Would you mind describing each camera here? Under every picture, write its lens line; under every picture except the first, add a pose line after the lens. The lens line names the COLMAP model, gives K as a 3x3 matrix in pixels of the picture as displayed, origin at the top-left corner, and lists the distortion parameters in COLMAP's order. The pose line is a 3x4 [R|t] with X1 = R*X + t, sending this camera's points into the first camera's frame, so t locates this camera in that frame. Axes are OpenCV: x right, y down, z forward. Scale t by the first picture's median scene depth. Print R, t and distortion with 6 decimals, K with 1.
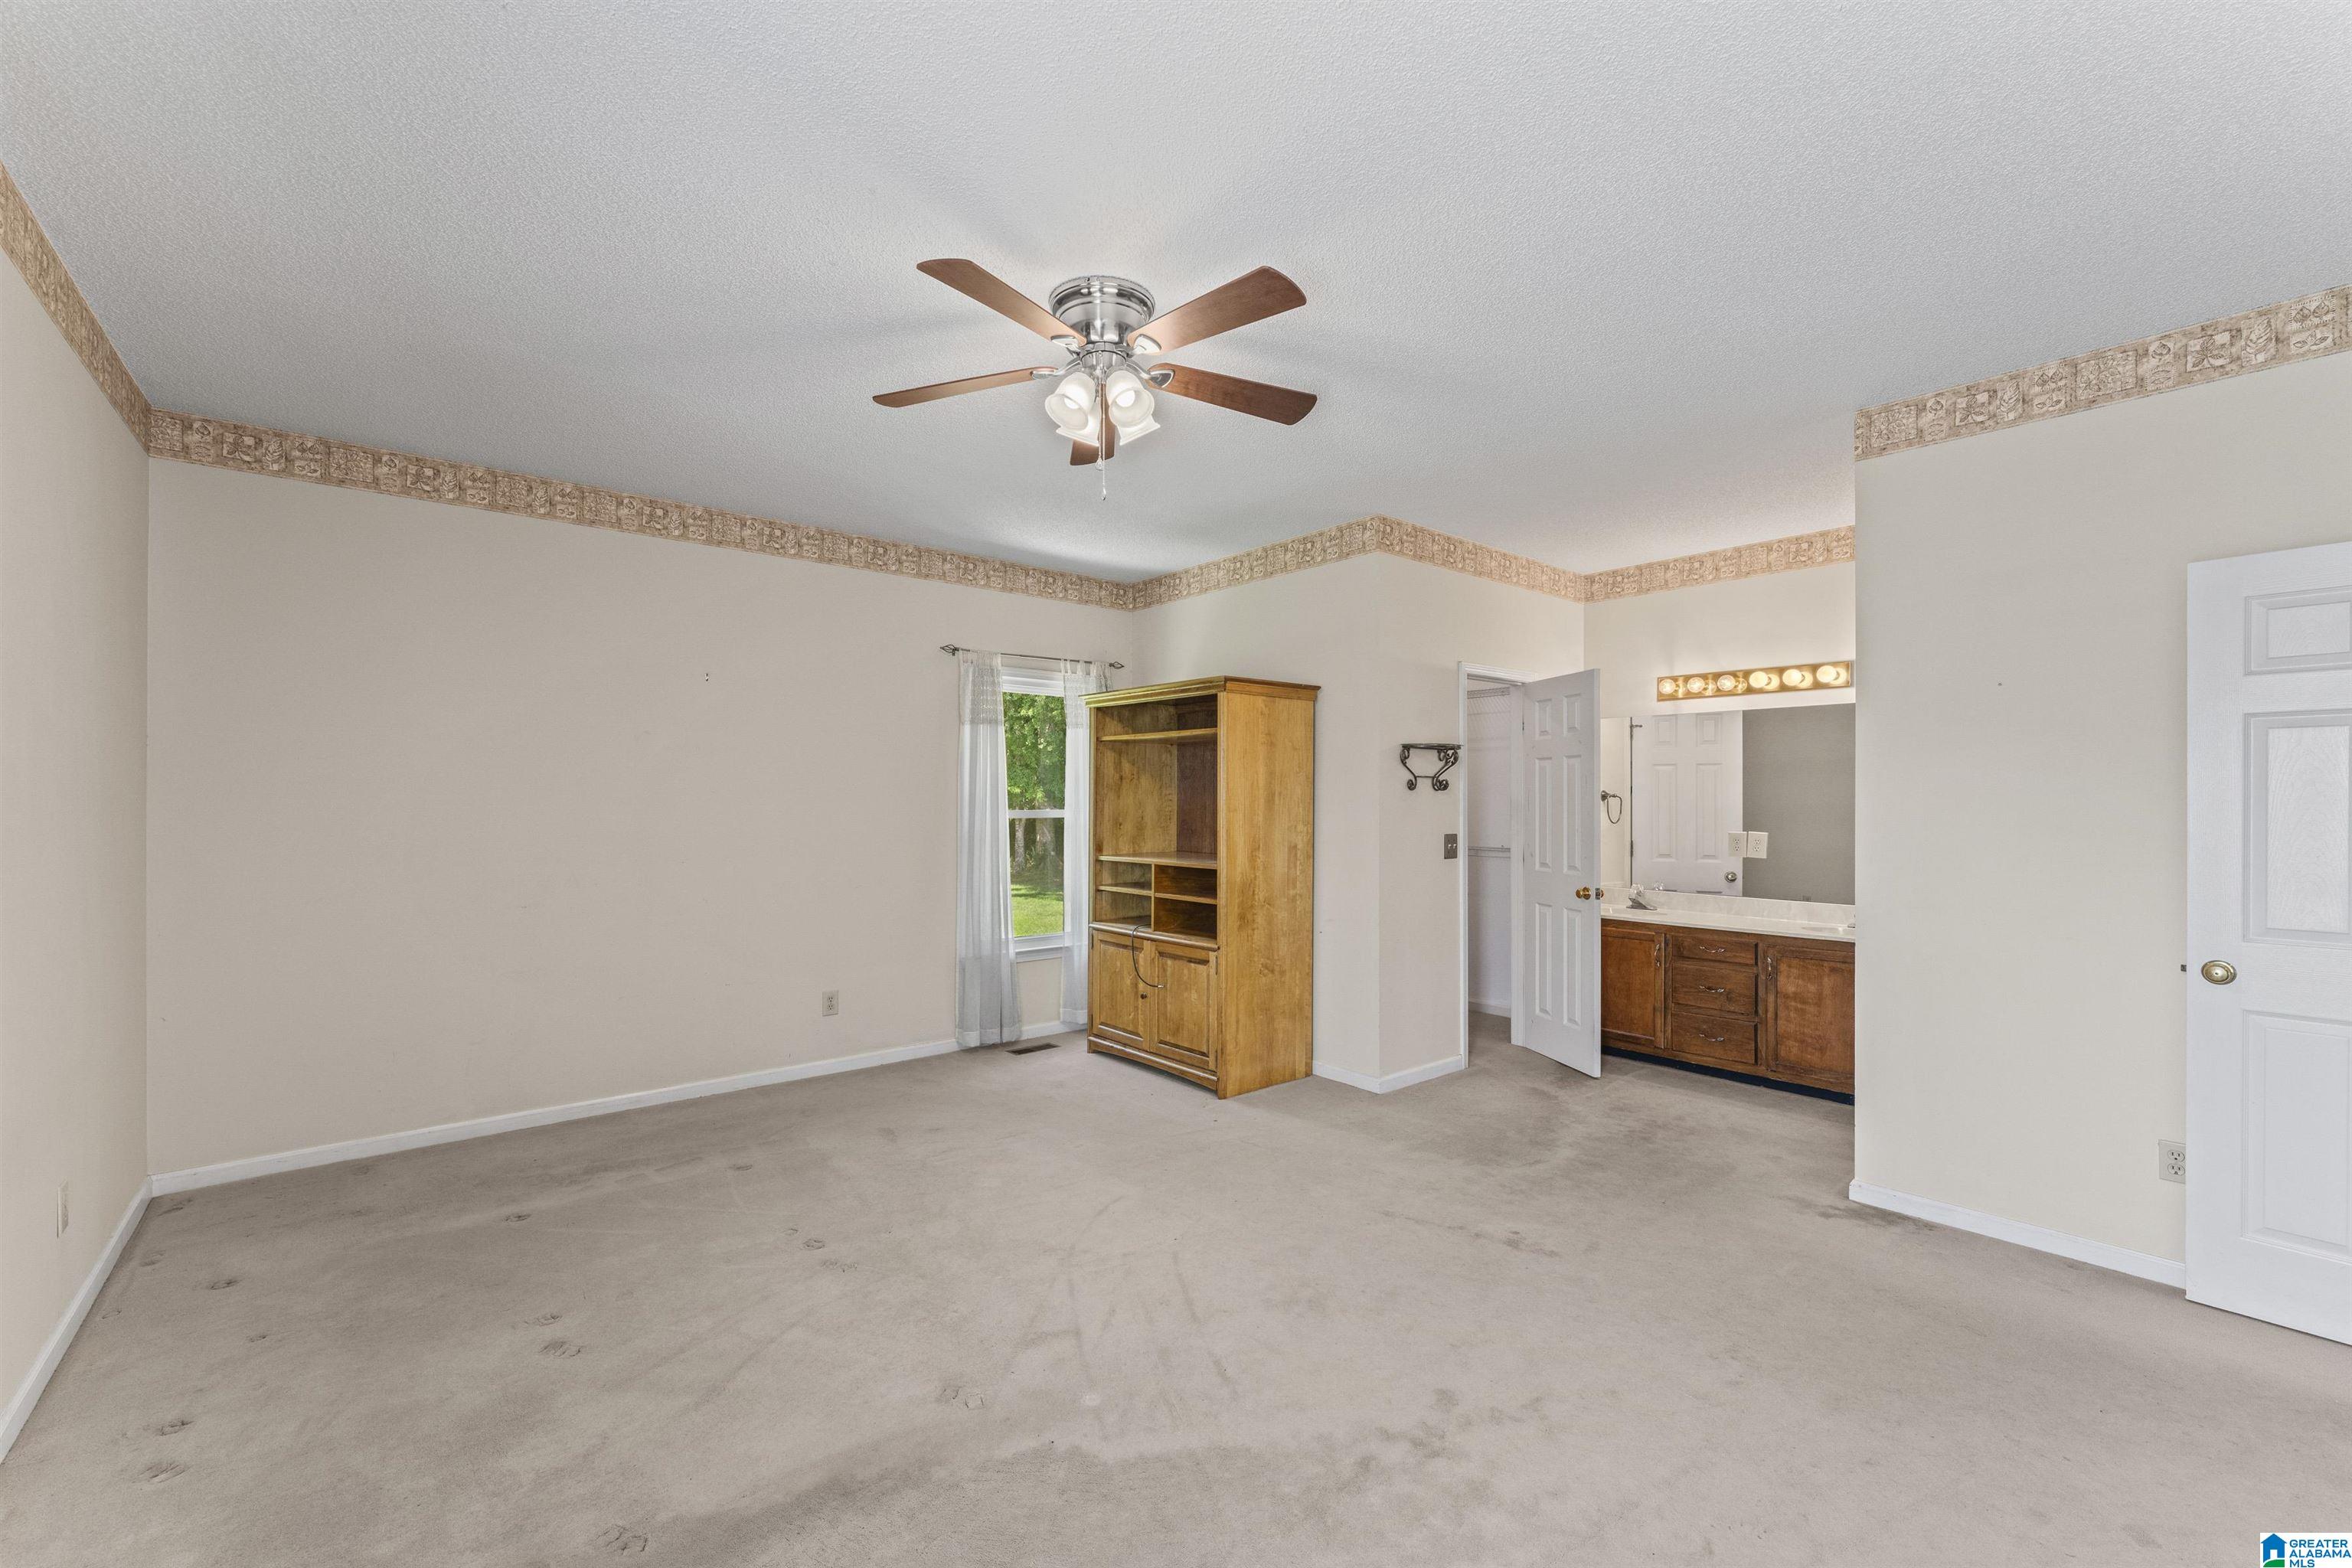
lens RADIAL K [[972.8, 0, 1176.0], [0, 972.8, 784.0], [0, 0, 1]] dist [-0.000209, -0.000006]
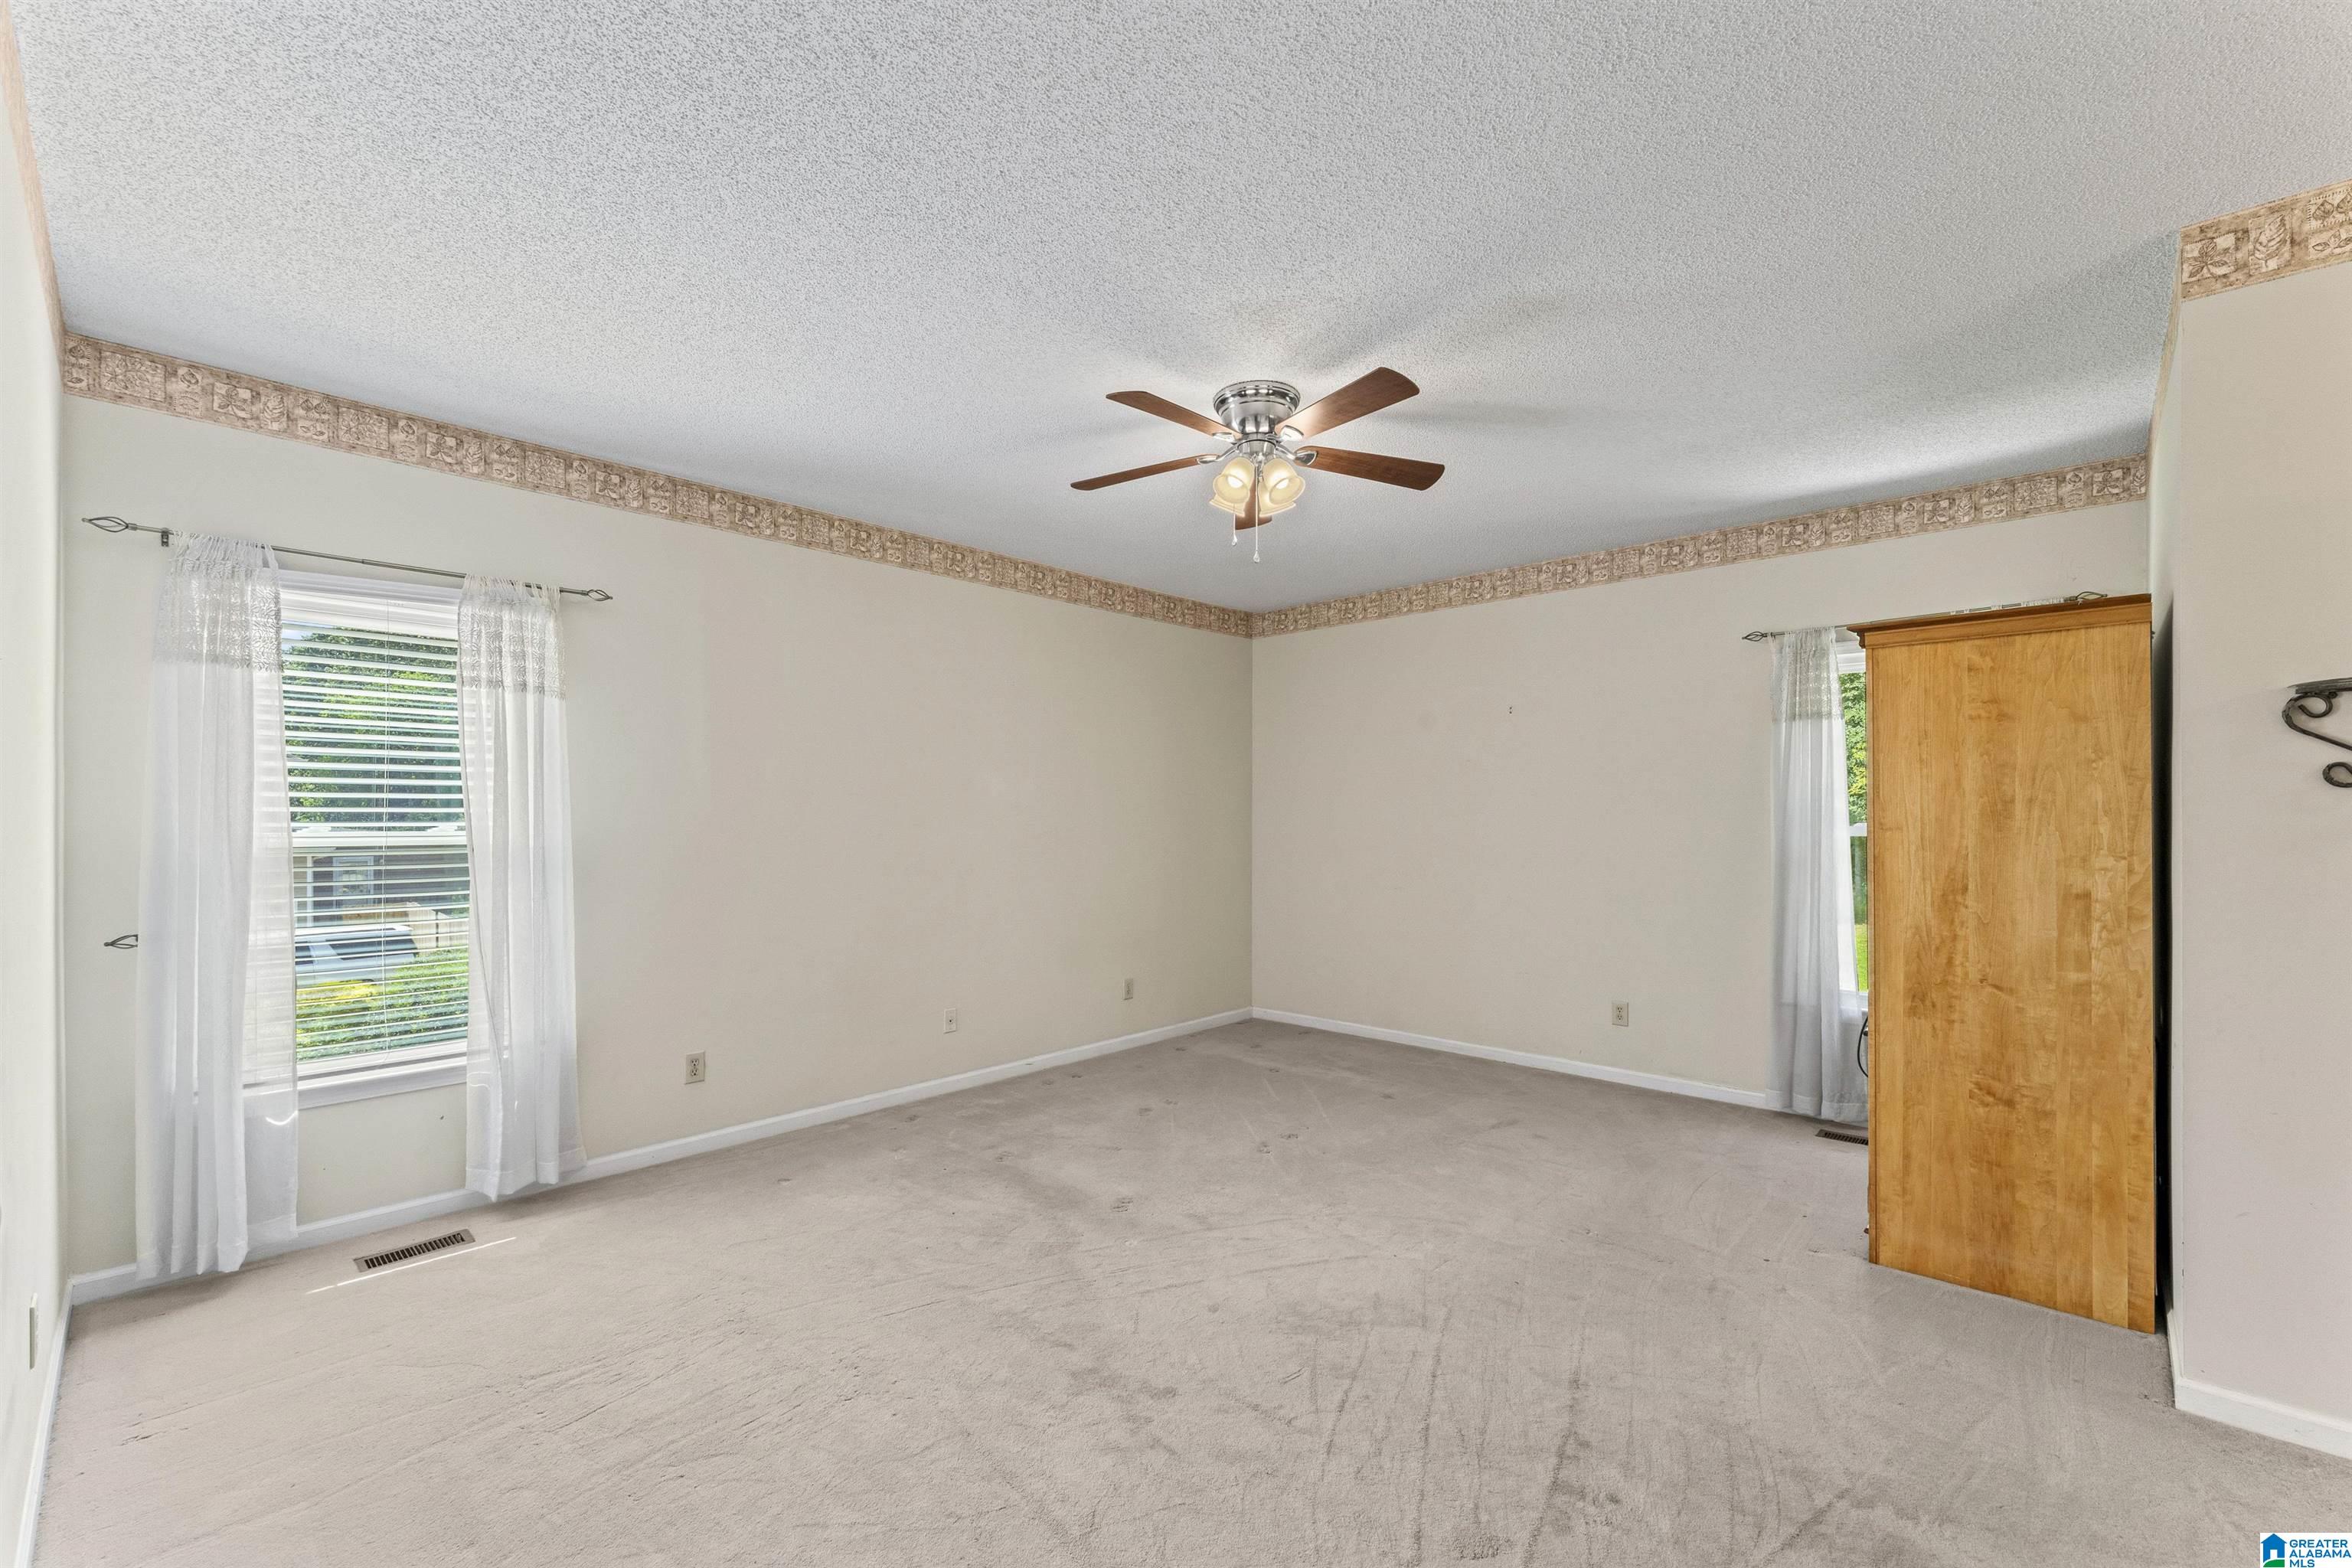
lens RADIAL K [[991.6, 0, 1176.1], [0, 991.6, 807.9], [0, 0, 1]] dist [0.000343, 0.000116]
pose [[0.125729, -0.007562, -0.992036, 0.639025], [0.013896, 0.999886, -0.005860, 0.010928], [0.991967, -0.013049, 0.125820, 0.431443]]
